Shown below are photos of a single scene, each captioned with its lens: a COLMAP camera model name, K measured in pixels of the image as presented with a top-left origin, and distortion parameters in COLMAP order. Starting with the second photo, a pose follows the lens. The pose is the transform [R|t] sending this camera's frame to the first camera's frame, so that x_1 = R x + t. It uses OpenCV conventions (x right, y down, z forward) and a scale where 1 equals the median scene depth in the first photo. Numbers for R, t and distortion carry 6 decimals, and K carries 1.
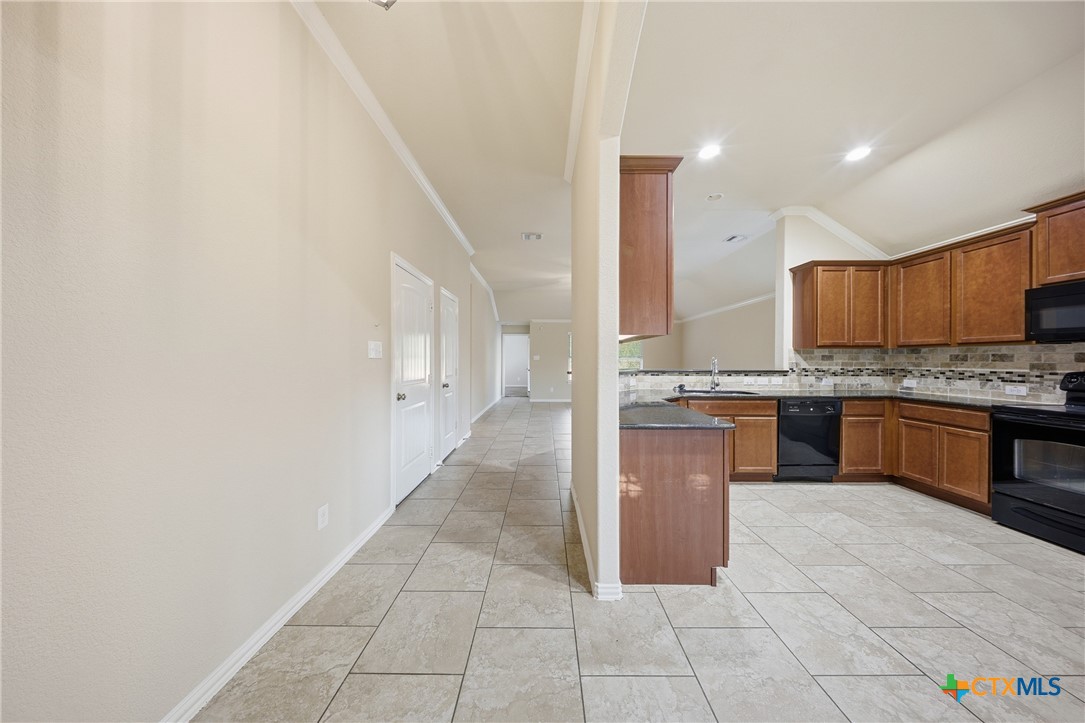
lens RADIAL K [[321.8, 0, 544.9], [0, 321.8, 359.4], [0, 0, 1]] dist [-0.007819, -0.000046]
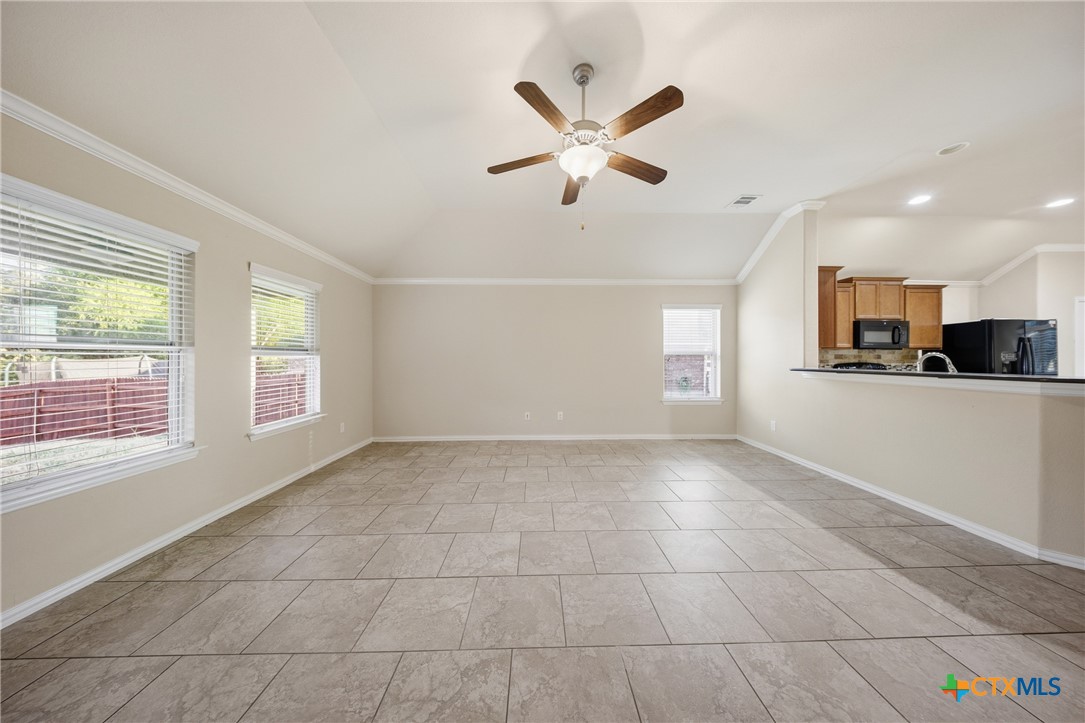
lens RADIAL K [[319.8, 0, 544.9], [0, 319.8, 353.6], [0, 0, 1]] dist [0.011416, -0.003894]
pose [[-0.032304, 0.013186, 0.999391, -0.250660], [-0.001329, 0.999912, -0.013235, 0.002428], [-0.999477, -0.001756, -0.032283, 2.212572]]
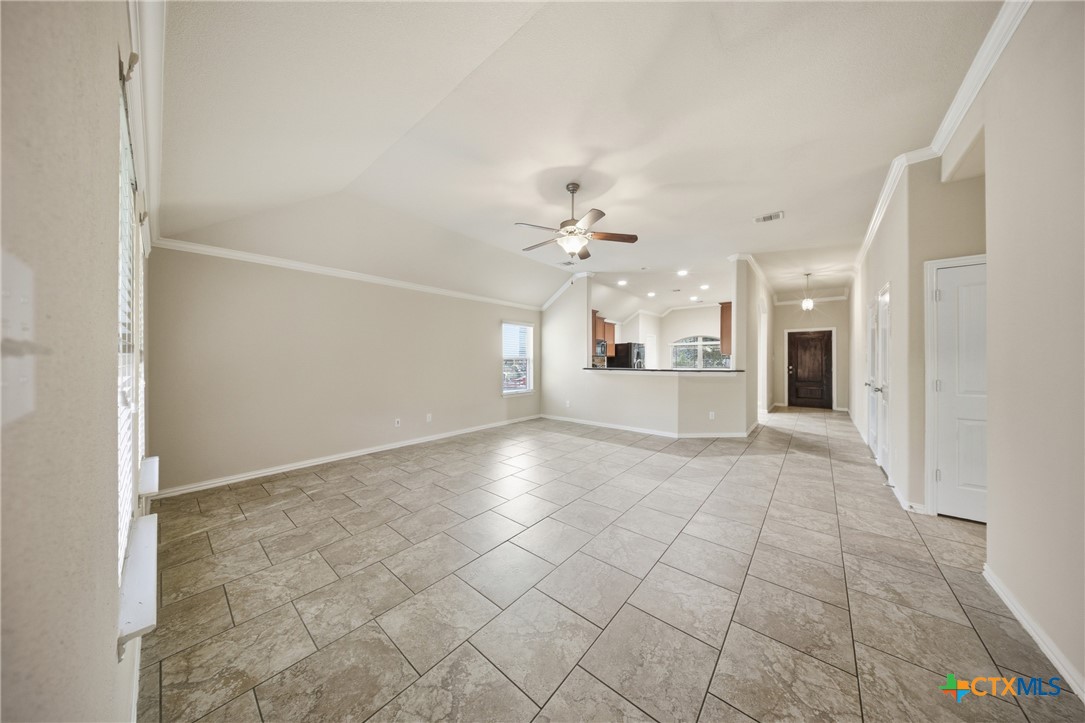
lens RADIAL K [[325.0, 0, 537.9], [0, 325.0, 358.5], [0, 0, 1]] dist [0.001105, -0.000041]
pose [[-0.761743, -0.005179, 0.647858, -0.204480], [-0.004045, 0.999987, 0.003239, -0.024138], [-0.647867, -0.000153, -0.761754, 2.910505]]
